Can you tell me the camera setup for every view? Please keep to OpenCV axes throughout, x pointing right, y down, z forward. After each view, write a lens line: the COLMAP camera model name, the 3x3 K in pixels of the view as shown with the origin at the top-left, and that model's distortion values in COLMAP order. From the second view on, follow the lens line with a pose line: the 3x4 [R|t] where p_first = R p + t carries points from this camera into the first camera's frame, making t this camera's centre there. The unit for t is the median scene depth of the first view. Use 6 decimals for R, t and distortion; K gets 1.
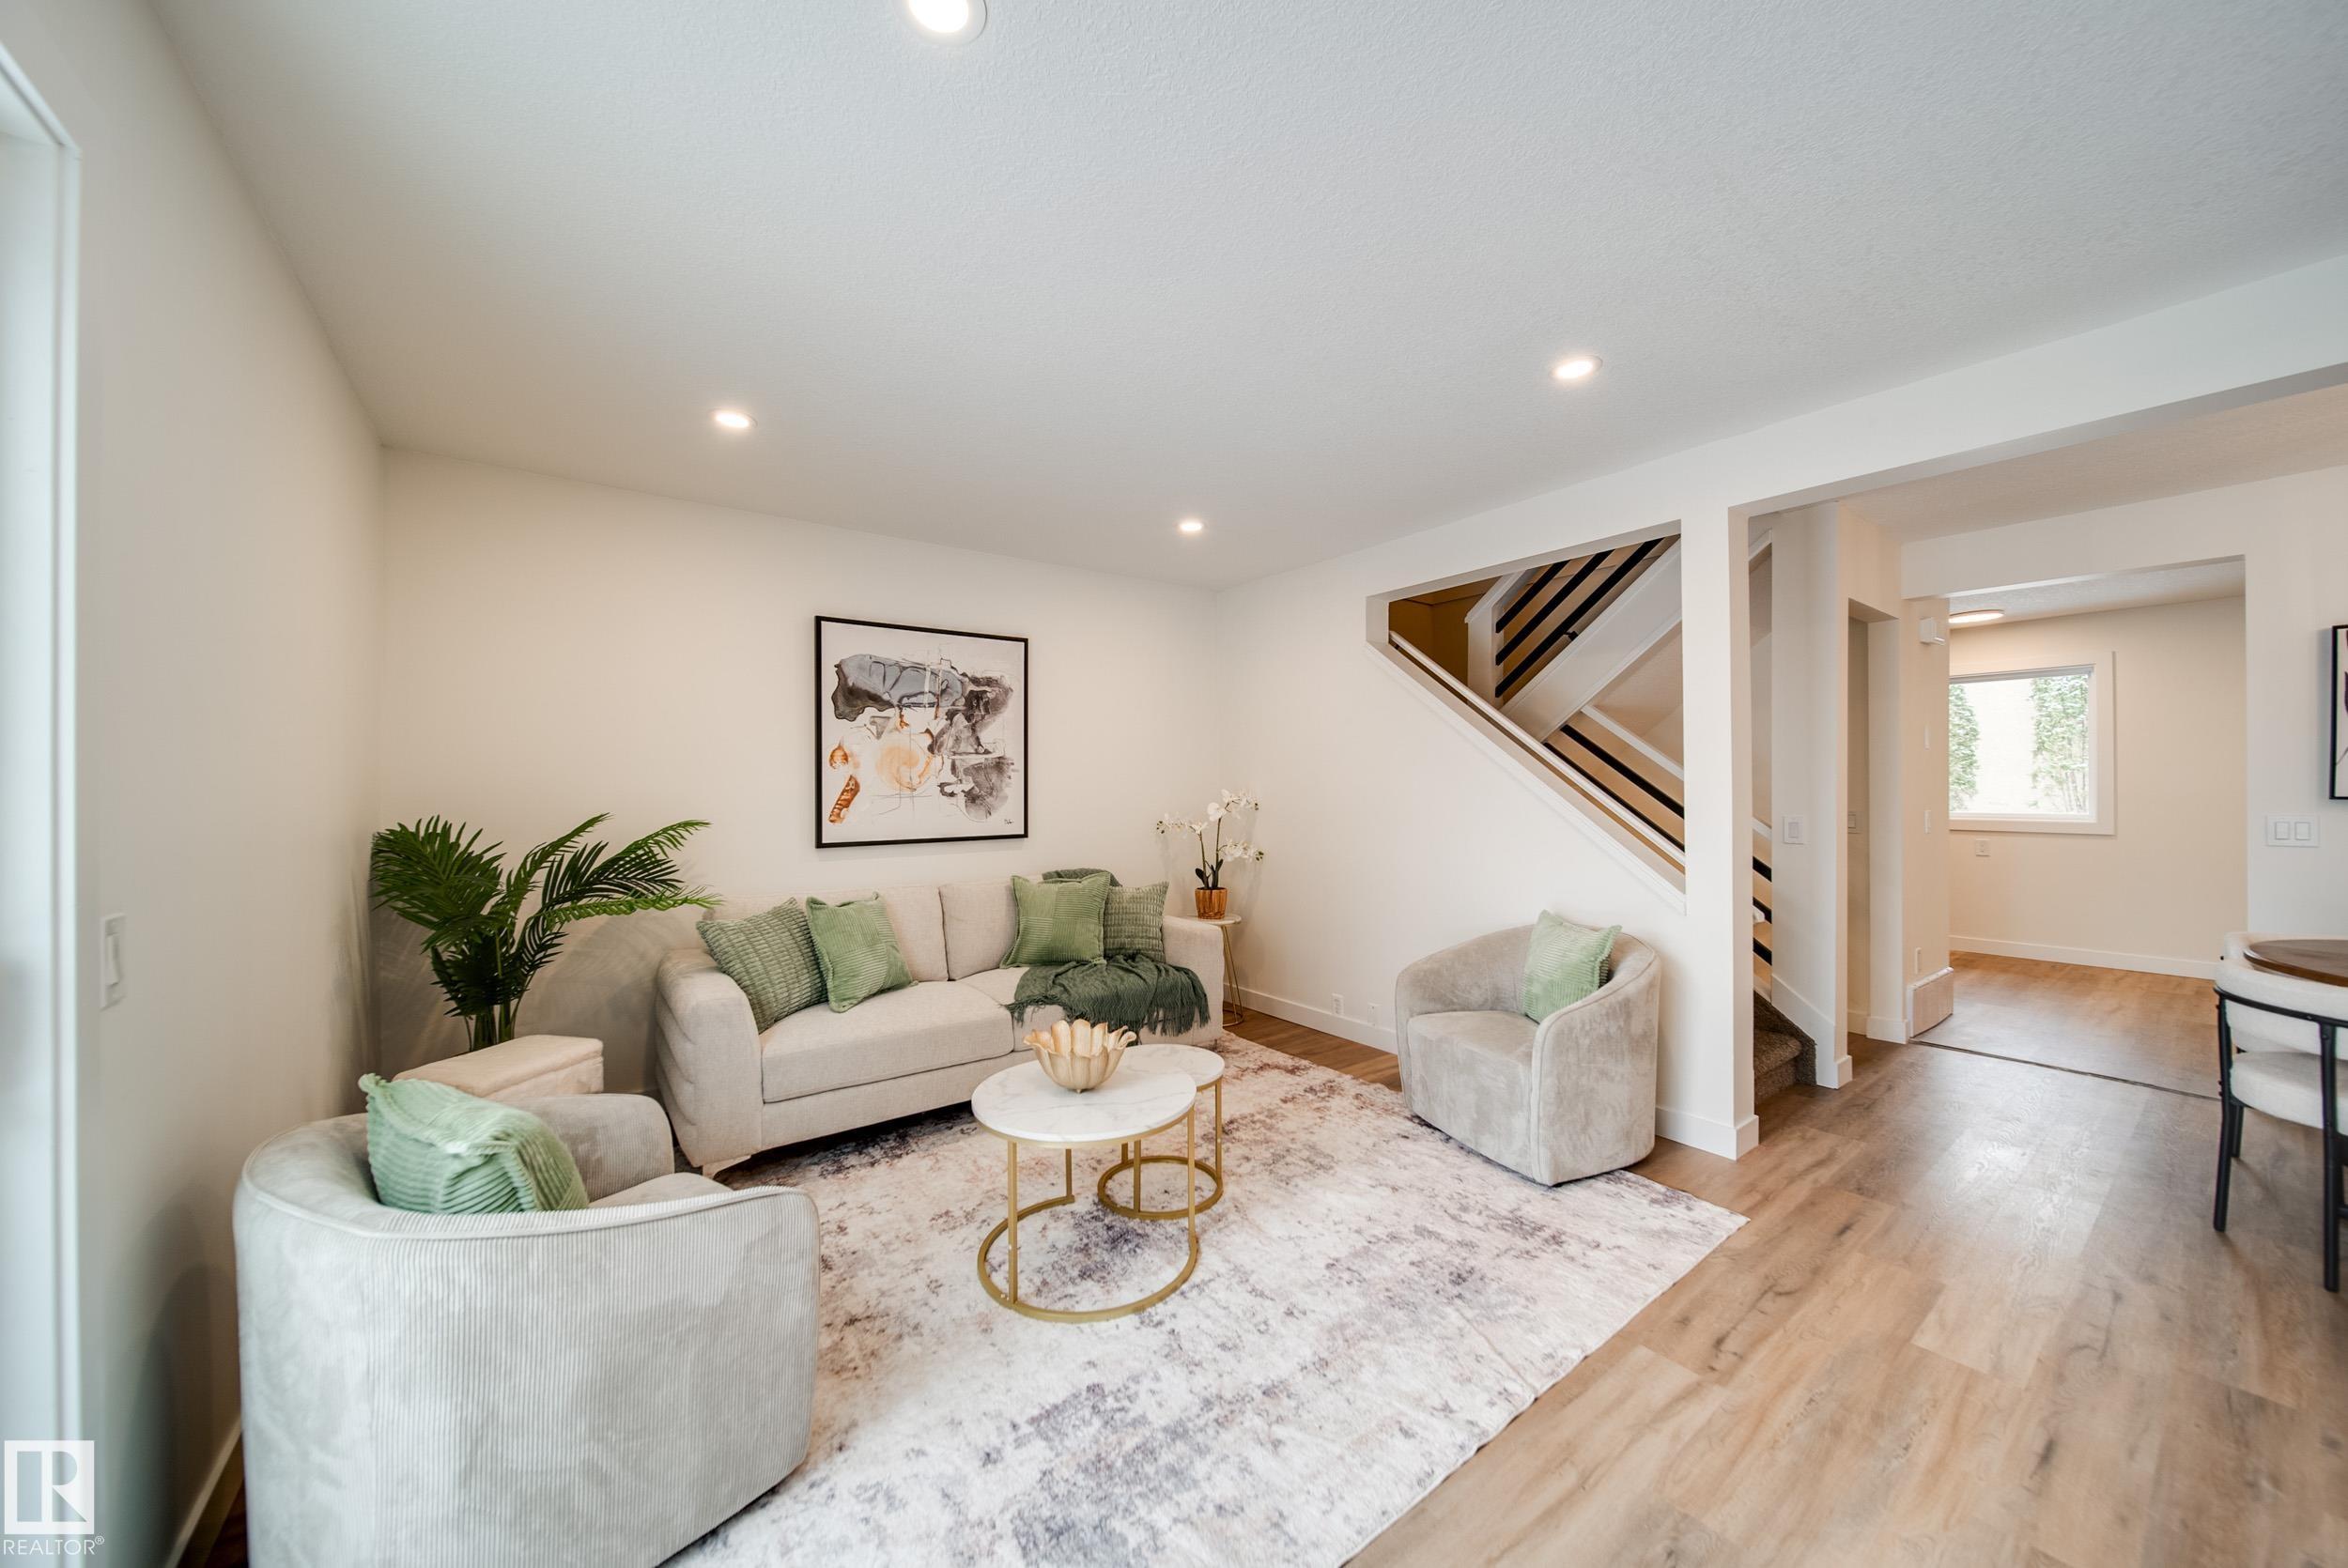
lens RADIAL K [[824.1, 0, 1174.0], [0, 824.1, 788.3], [0, 0, 1]] dist [-0.001768, -0.000191]
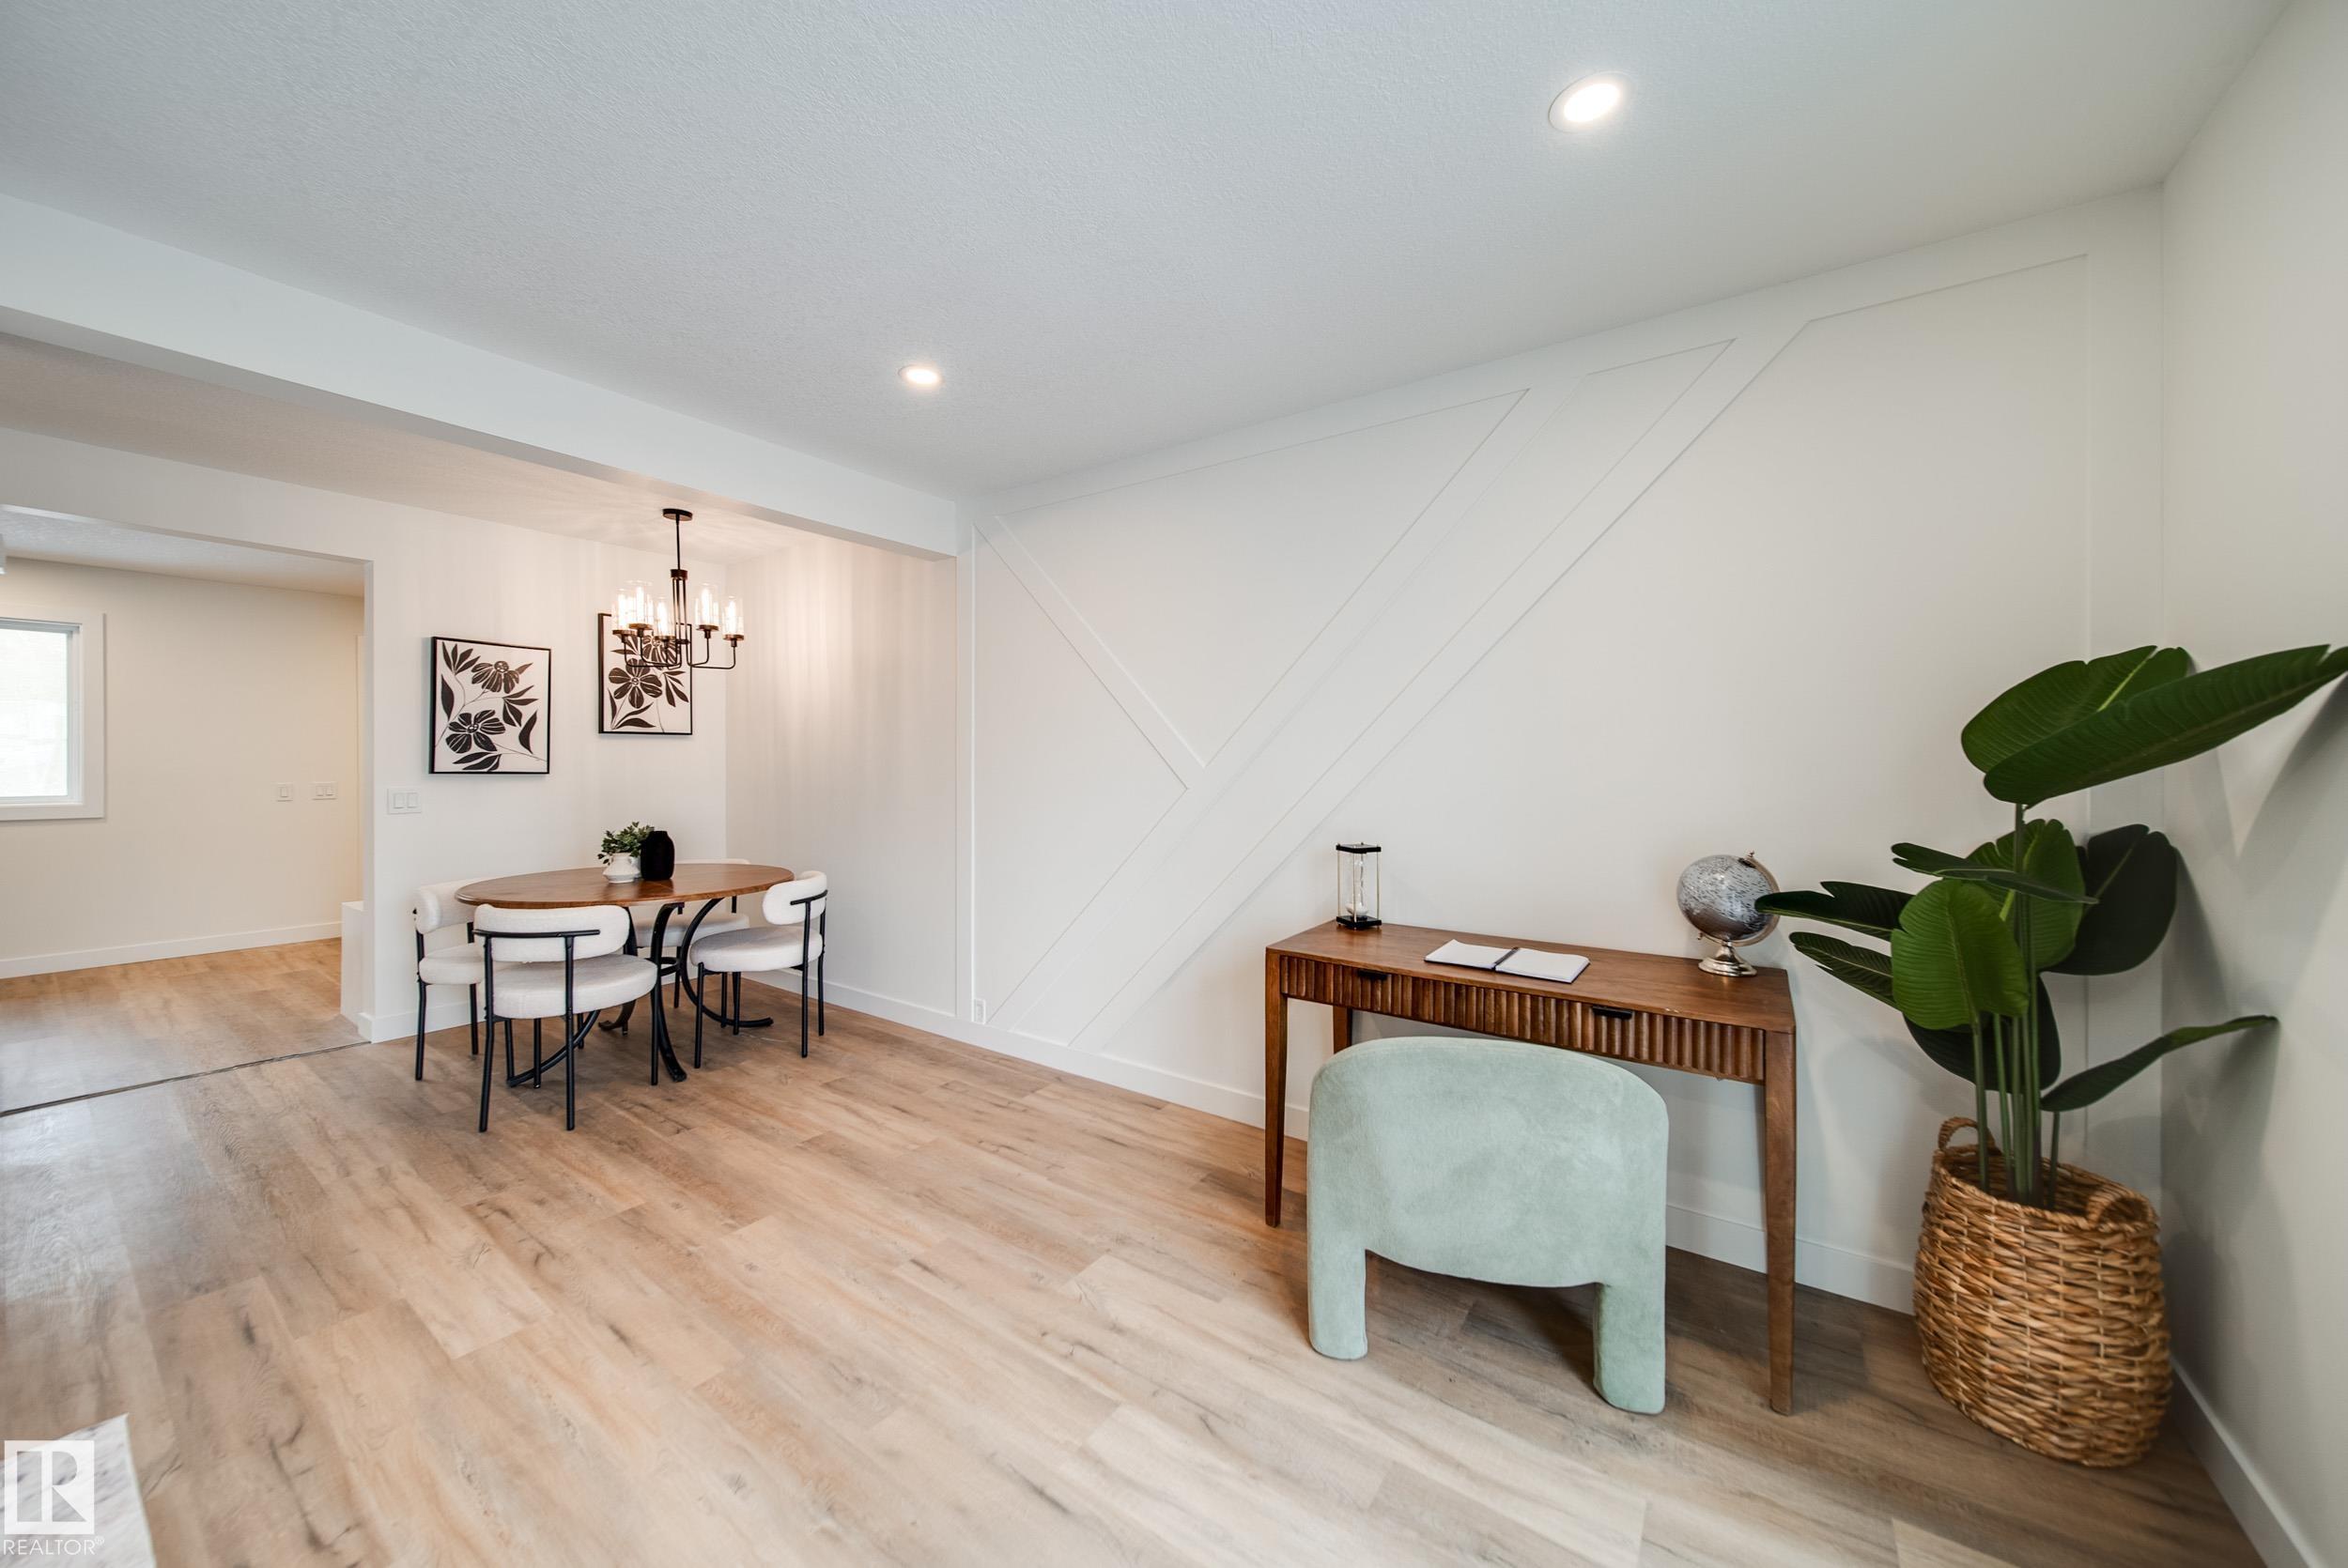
lens RADIAL K [[824.1, 0, 1181.8], [0, 824.1, 763.0], [0, 0, 1]] dist [-0.001768, -0.000191]
pose [[-0.314197, 0.001227, 0.949357, -0.228932], [0.000382, 0.999999, -0.001165, -0.001435], [-0.949358, -0.000003, -0.314198, 0.464031]]
